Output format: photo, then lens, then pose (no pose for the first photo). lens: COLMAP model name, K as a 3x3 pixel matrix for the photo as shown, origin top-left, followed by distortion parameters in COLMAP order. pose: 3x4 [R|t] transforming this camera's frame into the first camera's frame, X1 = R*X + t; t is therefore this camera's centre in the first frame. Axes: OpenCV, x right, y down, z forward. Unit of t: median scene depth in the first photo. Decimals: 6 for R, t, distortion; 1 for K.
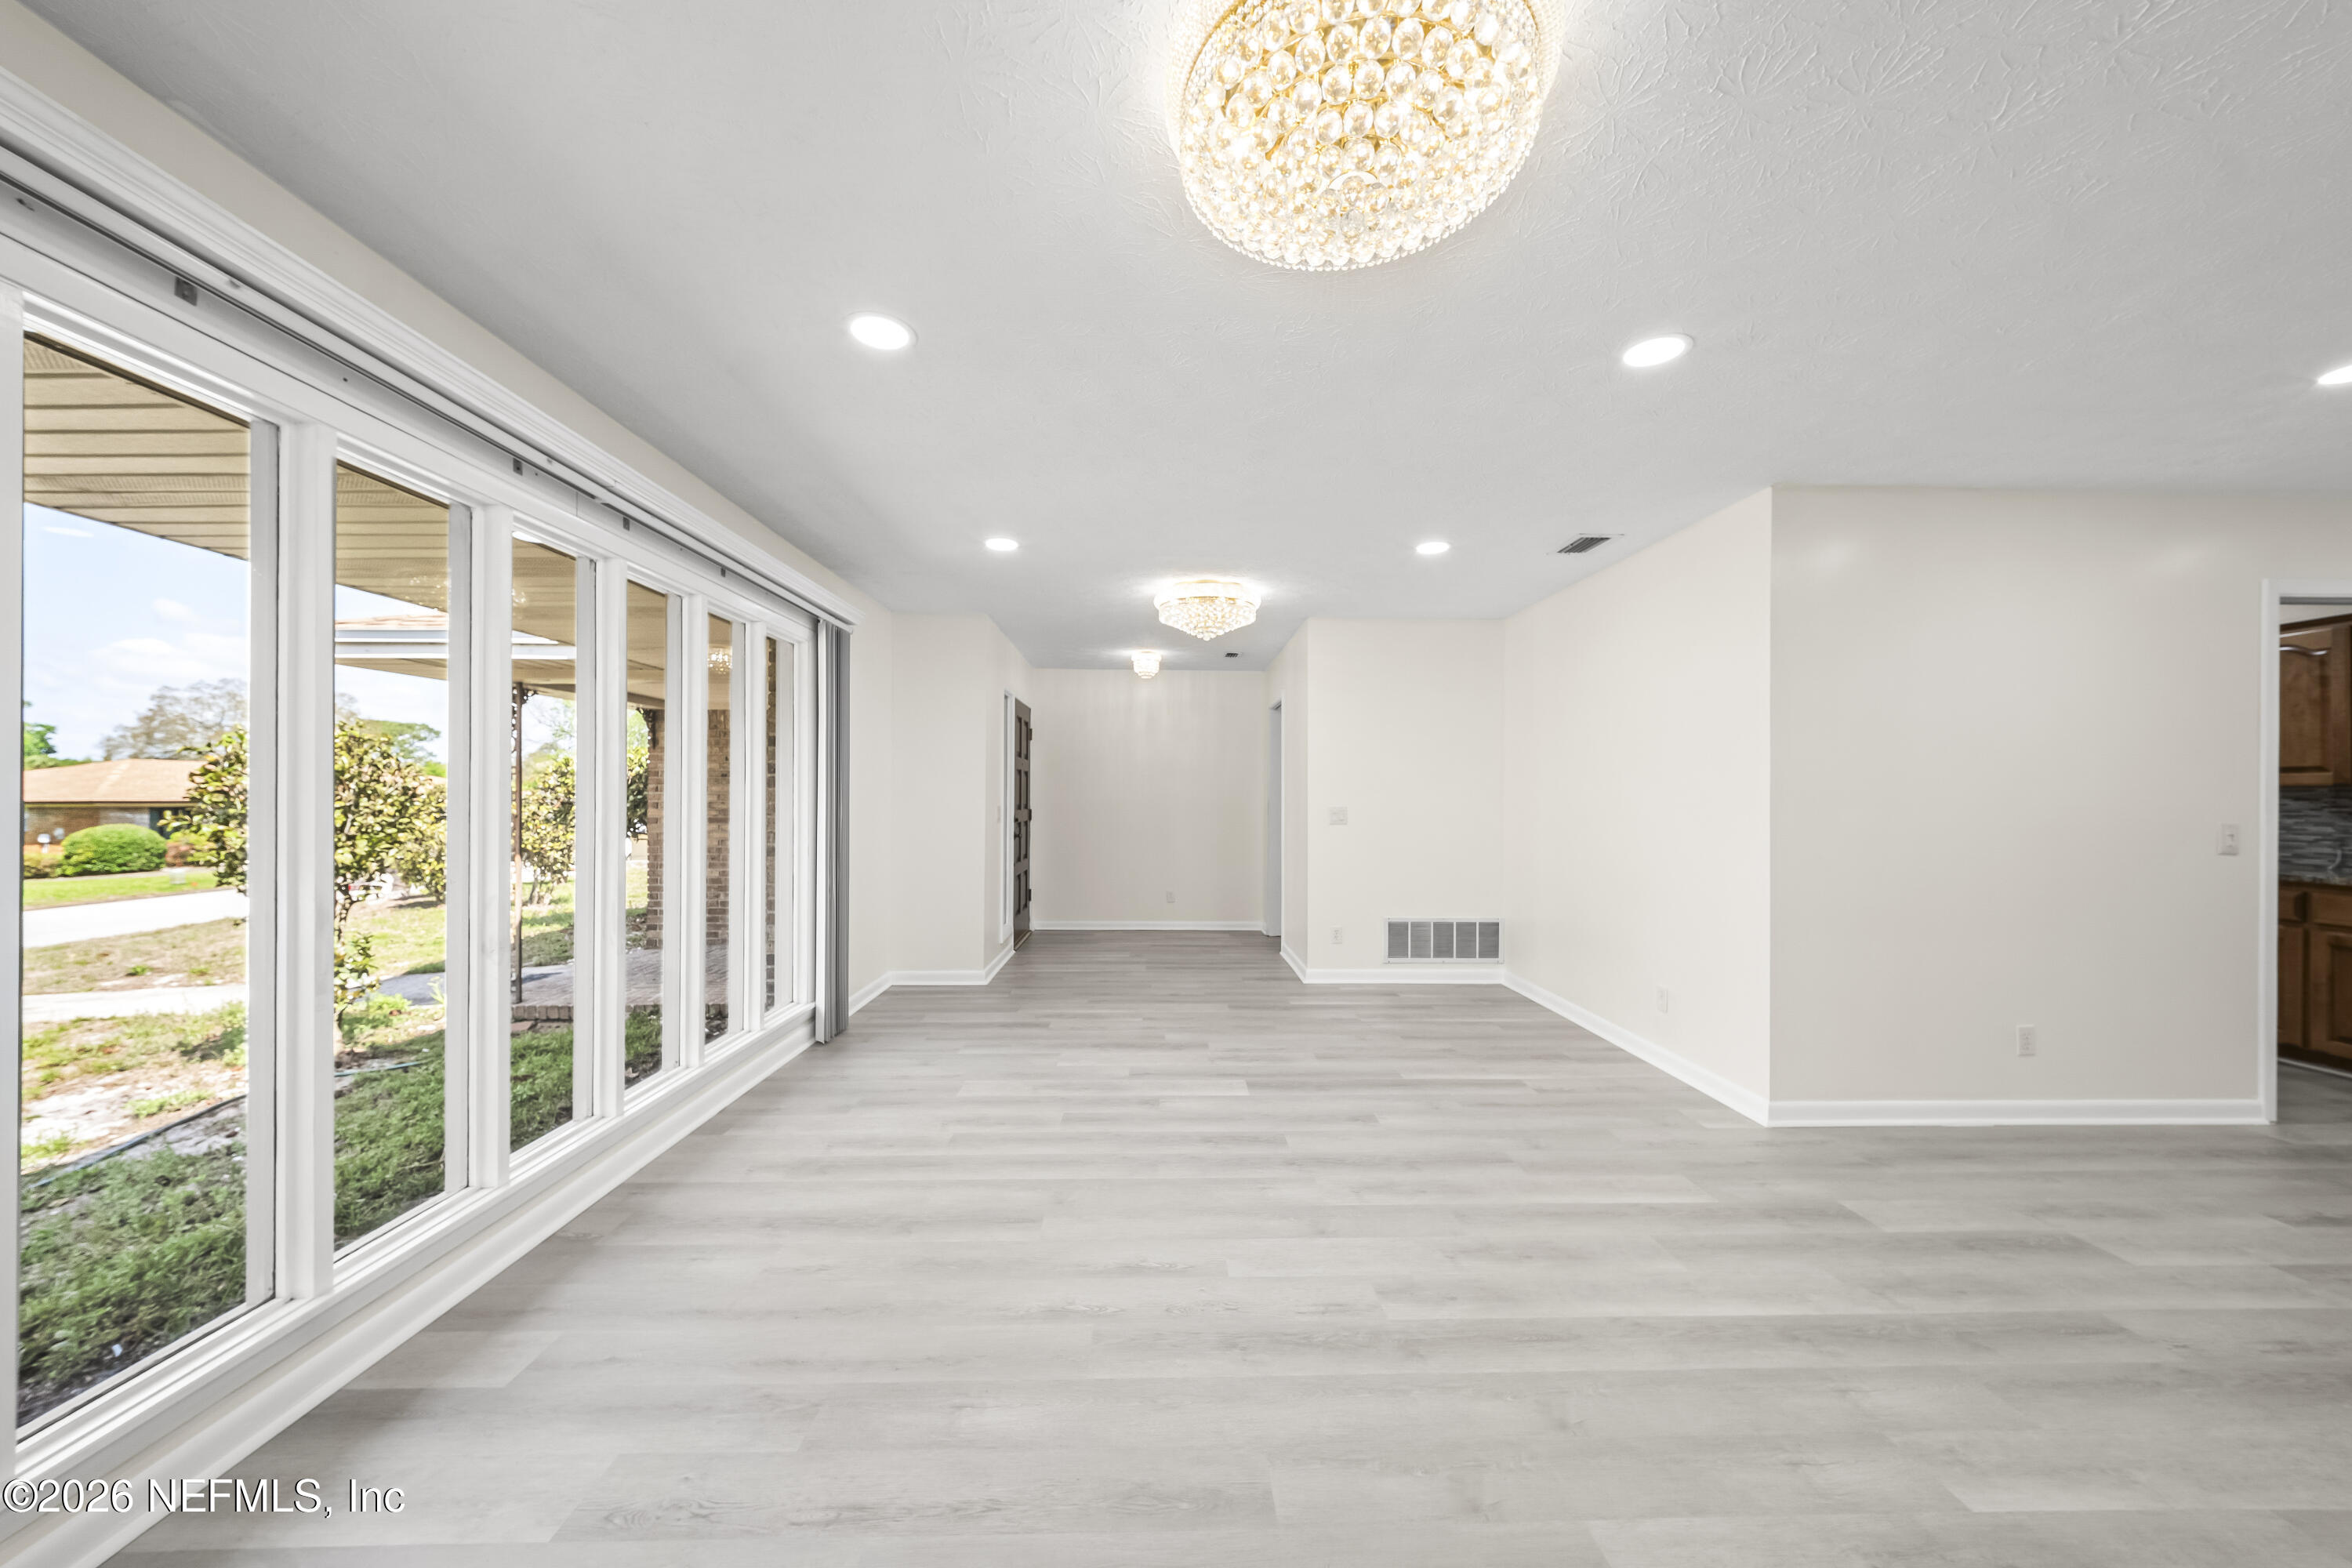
lens RADIAL K [[813.4, 0, 1172.7], [0, 813.4, 786.9], [0, 0, 1]] dist [0.018870, -0.007659]
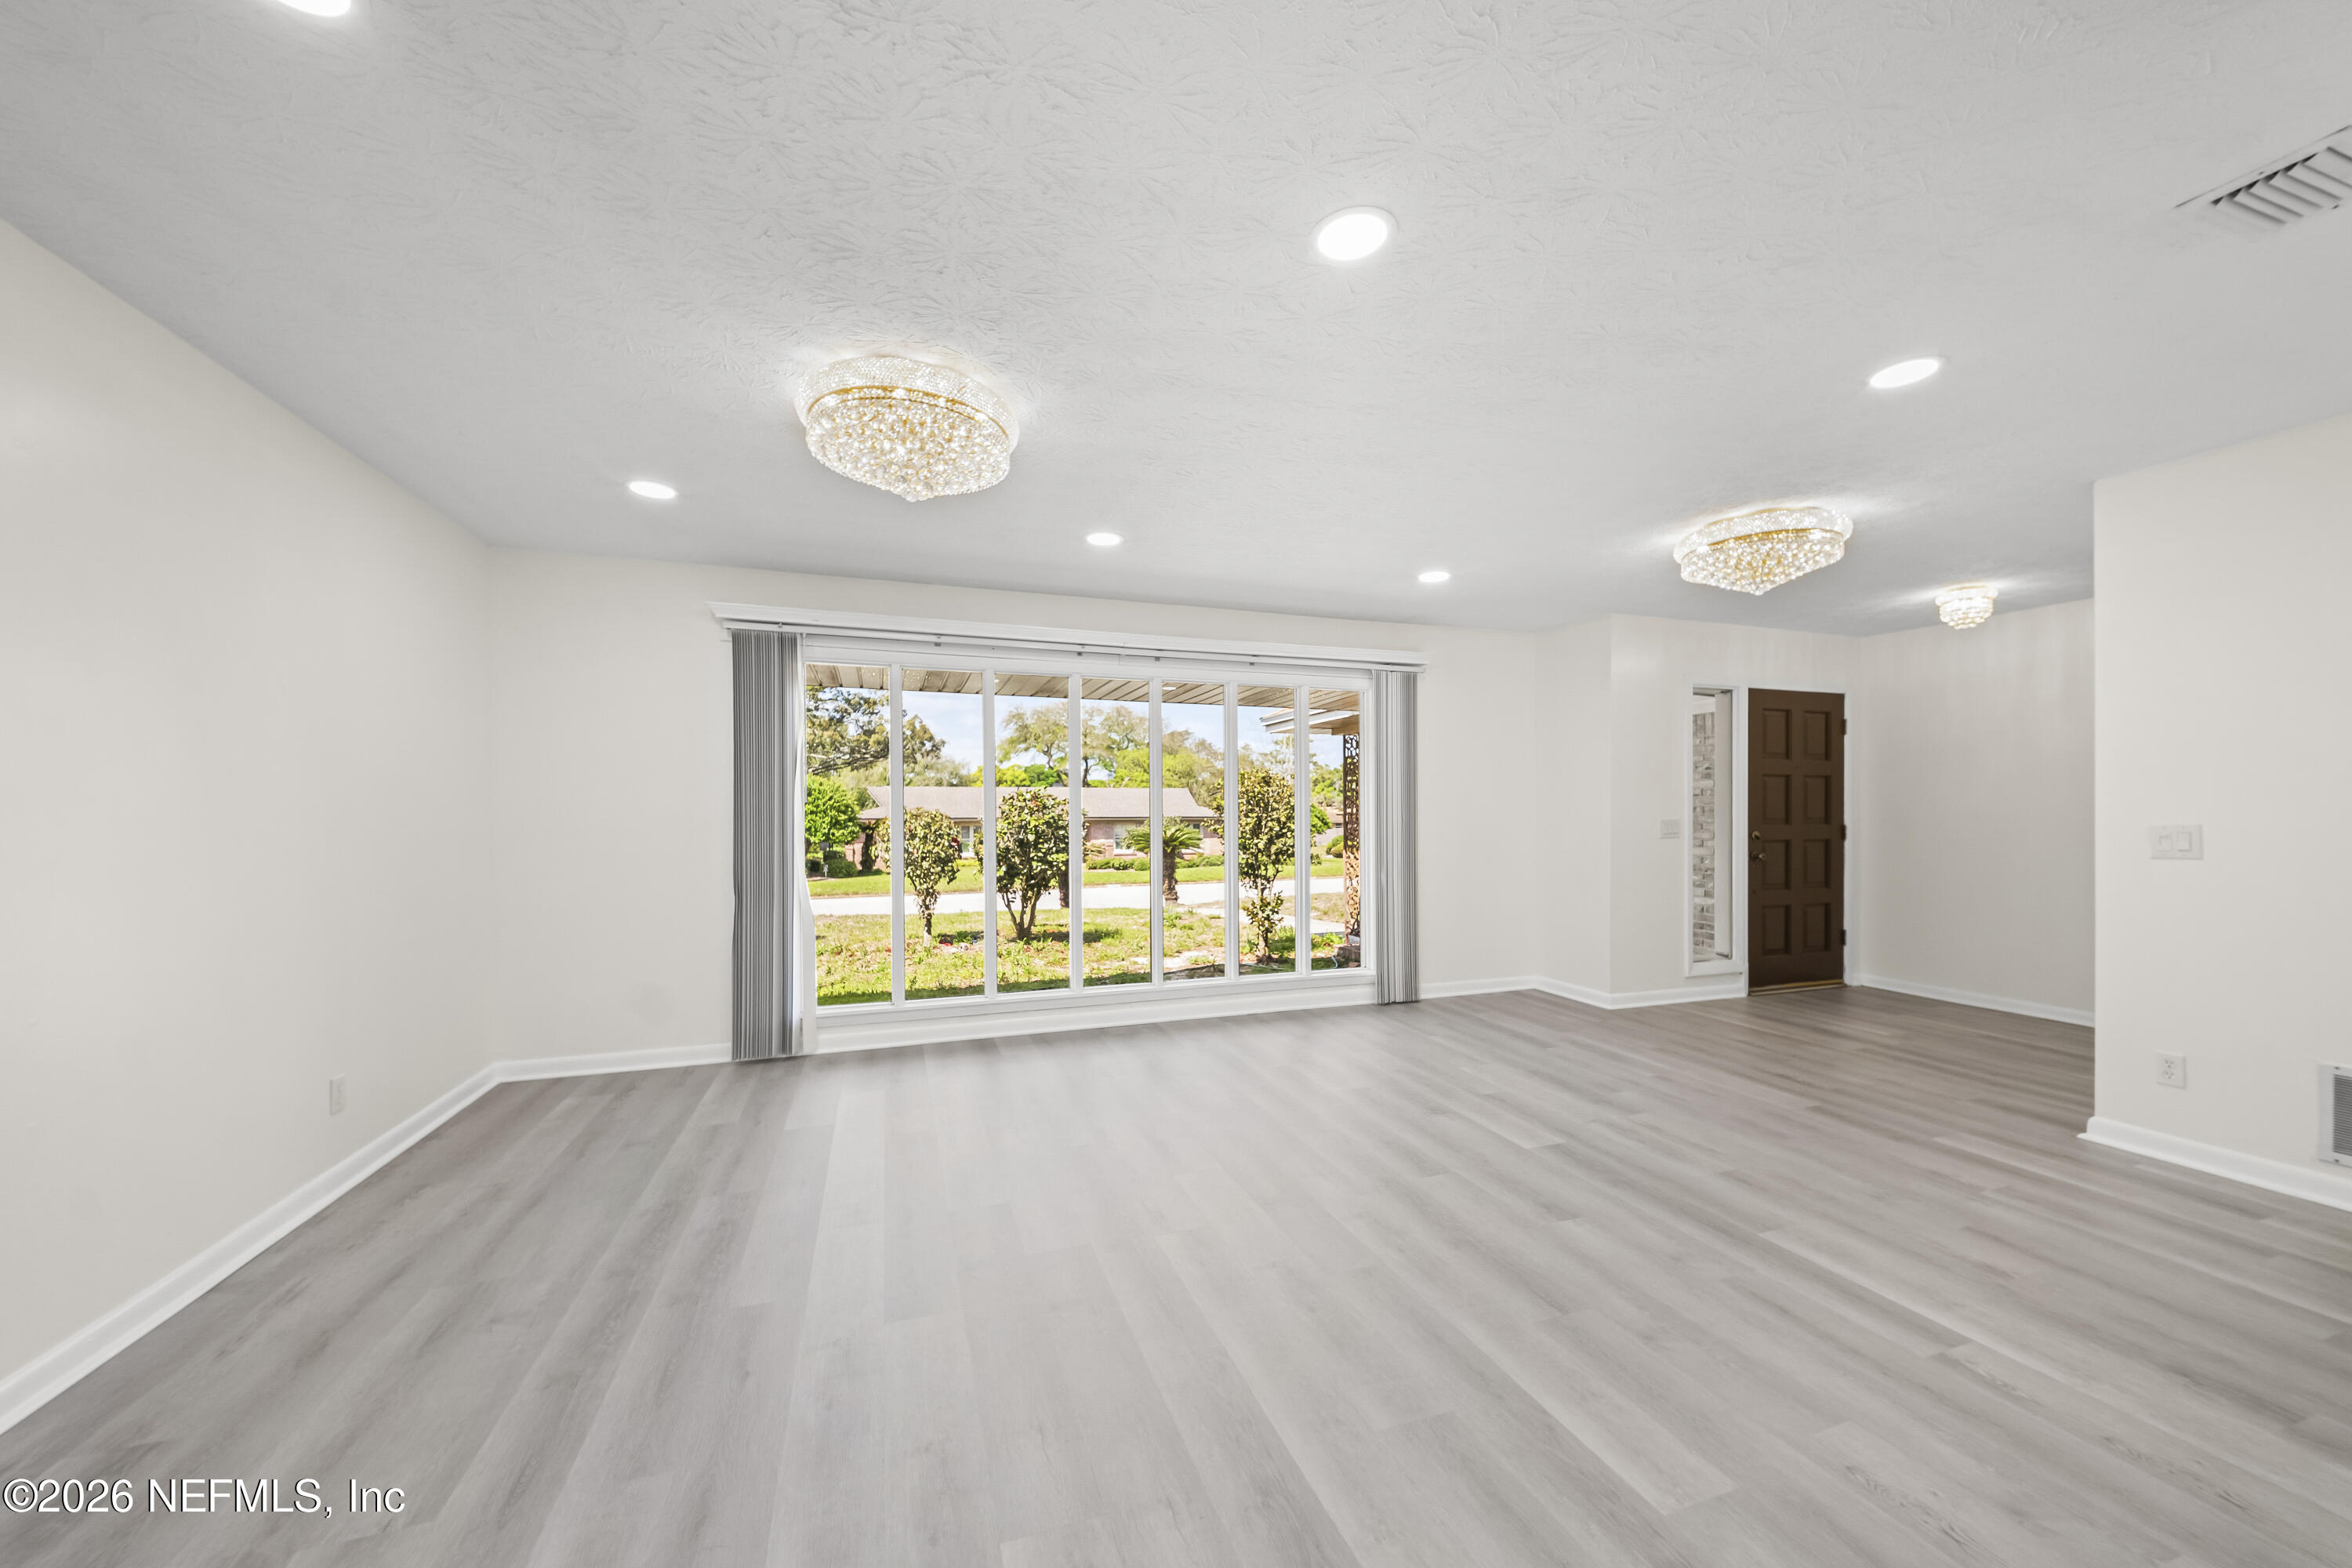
lens RADIAL K [[827.7, 0, 1193.5], [0, 827.7, 815.3], [0, 0, 1]] dist [0.016676, -0.009898]
pose [[0.312677, 0.000411, -0.949860, 0.986738], [0.013734, 0.999893, 0.004954, 0.013311], [0.949760, -0.014595, 0.312638, 0.461287]]
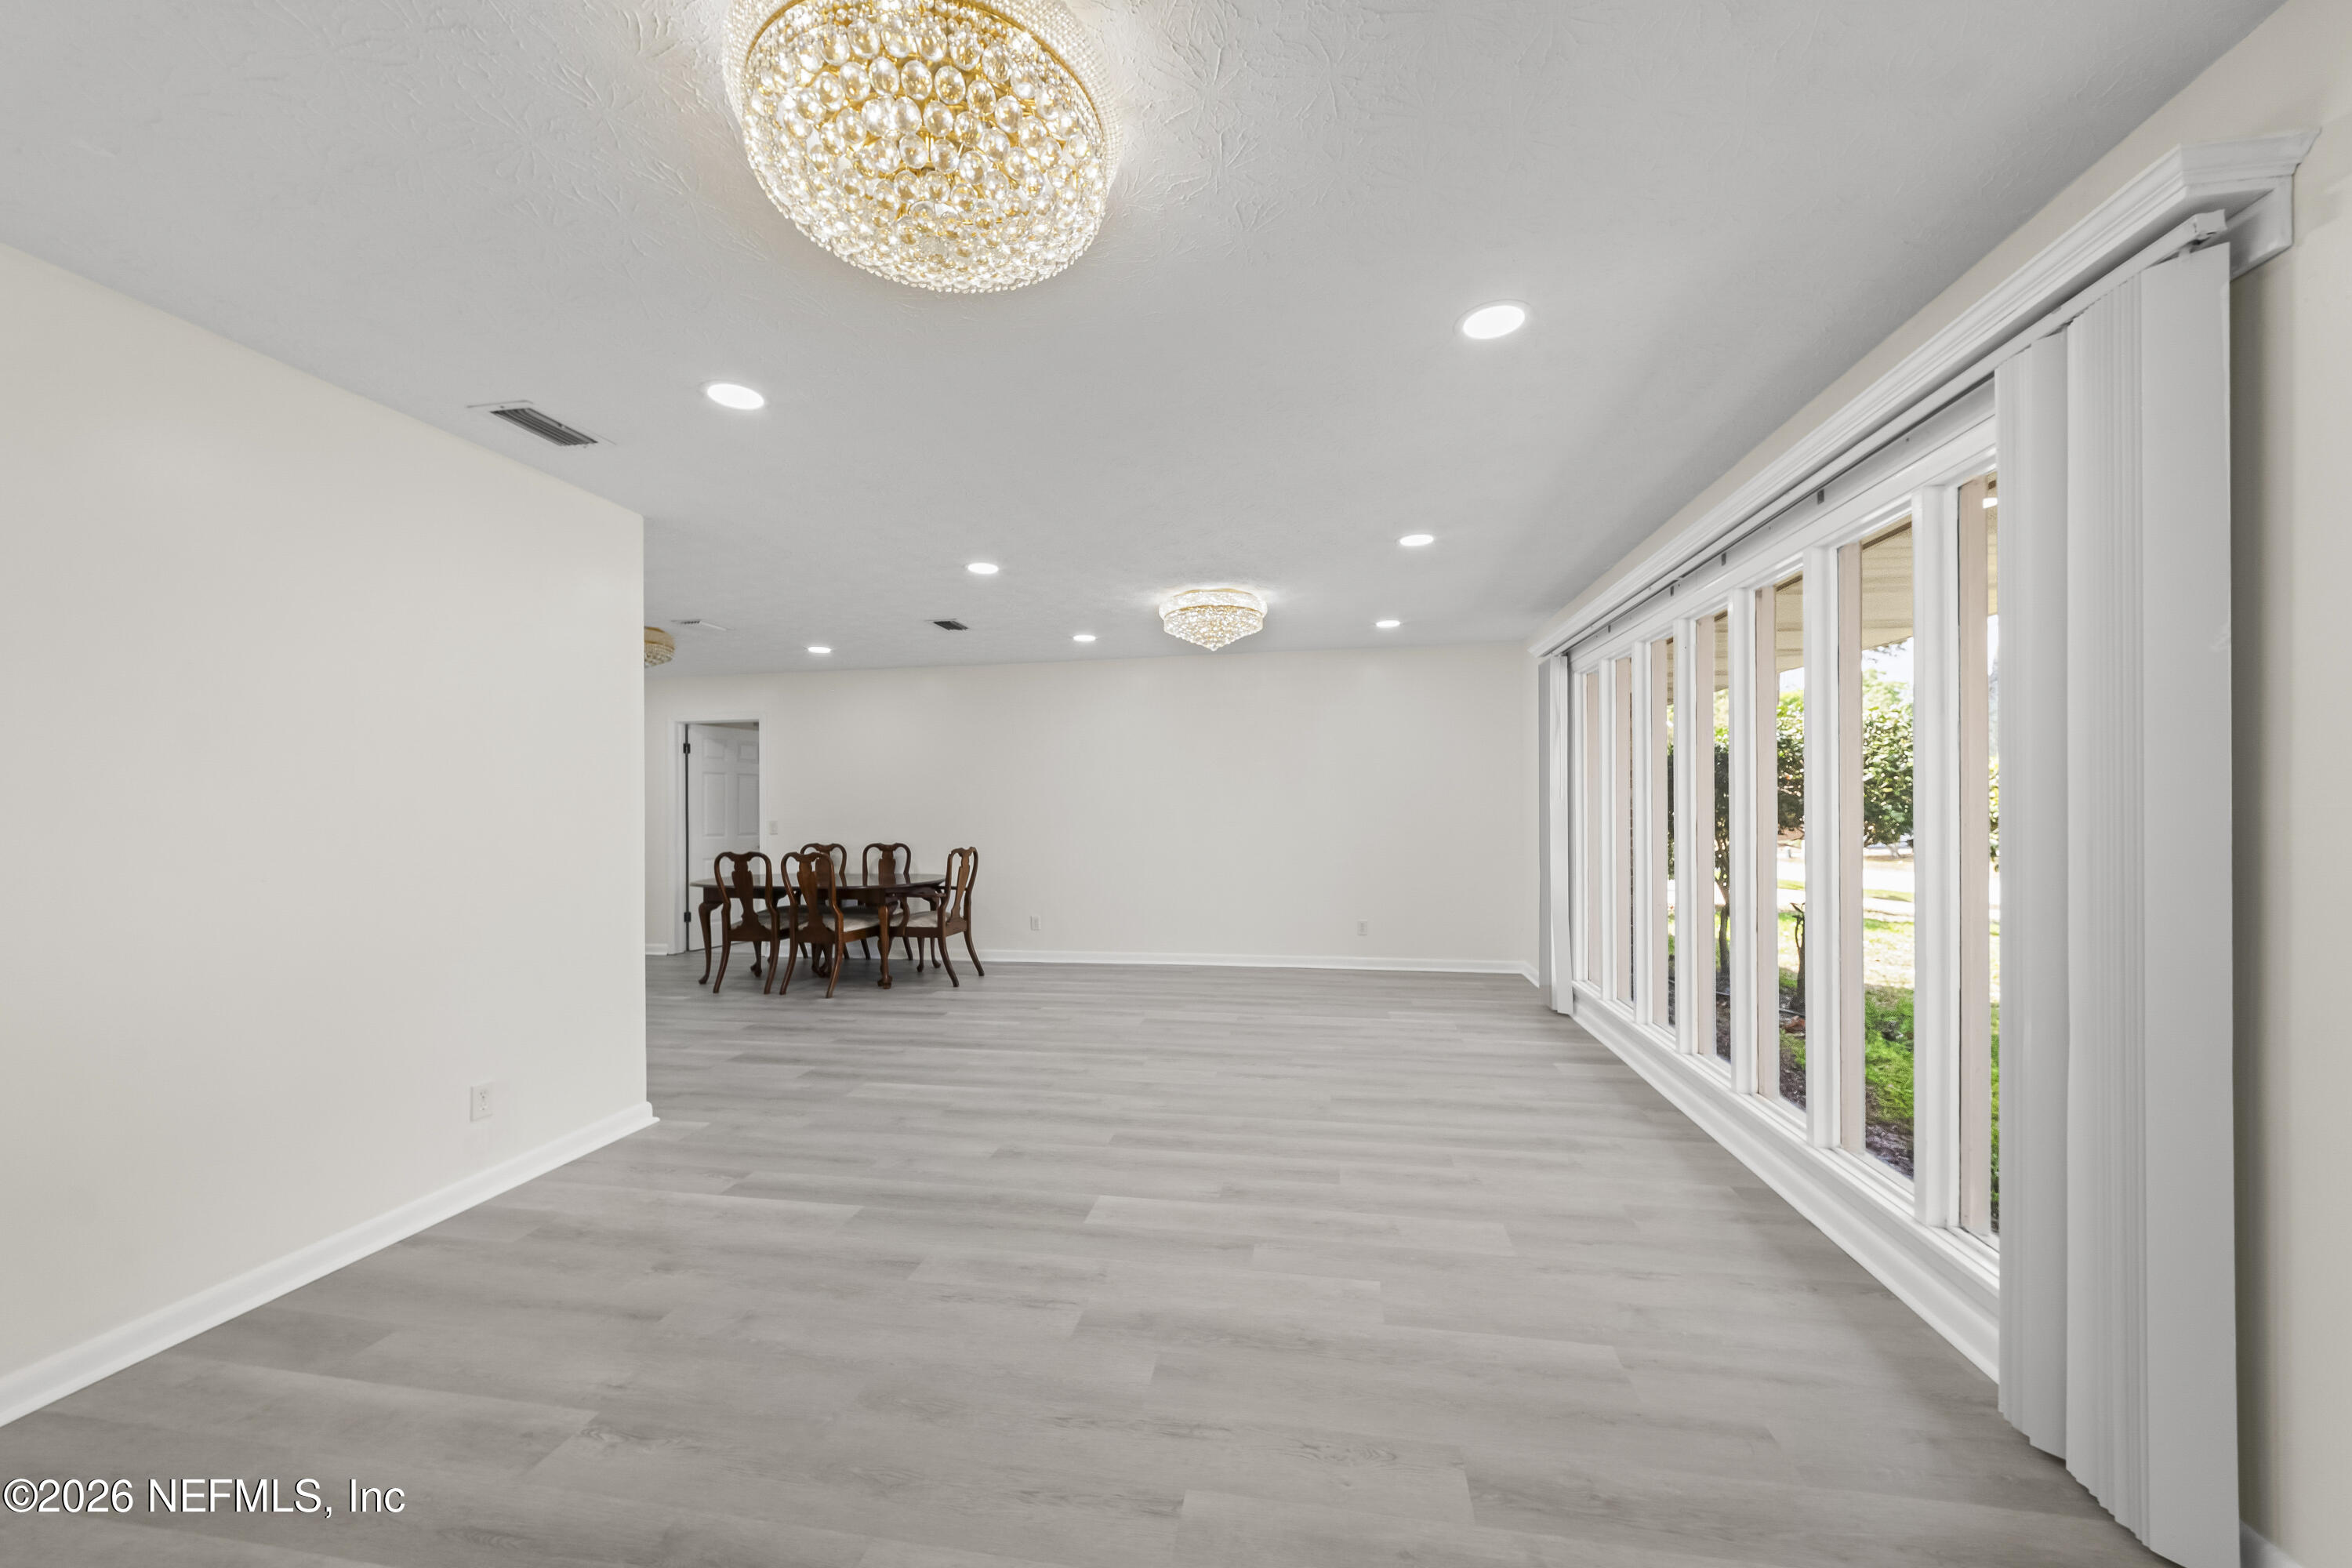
lens RADIAL K [[852.7, 0, 1146.2], [0, 852.7, 804.0], [0, 0, 1]] dist [0.020185, -0.000001]
pose [[-0.971860, 0.006688, 0.235466, -0.167407], [0.003516, 0.999897, -0.013887, 0.025493], [-0.235534, -0.012669, -0.971783, 2.117439]]
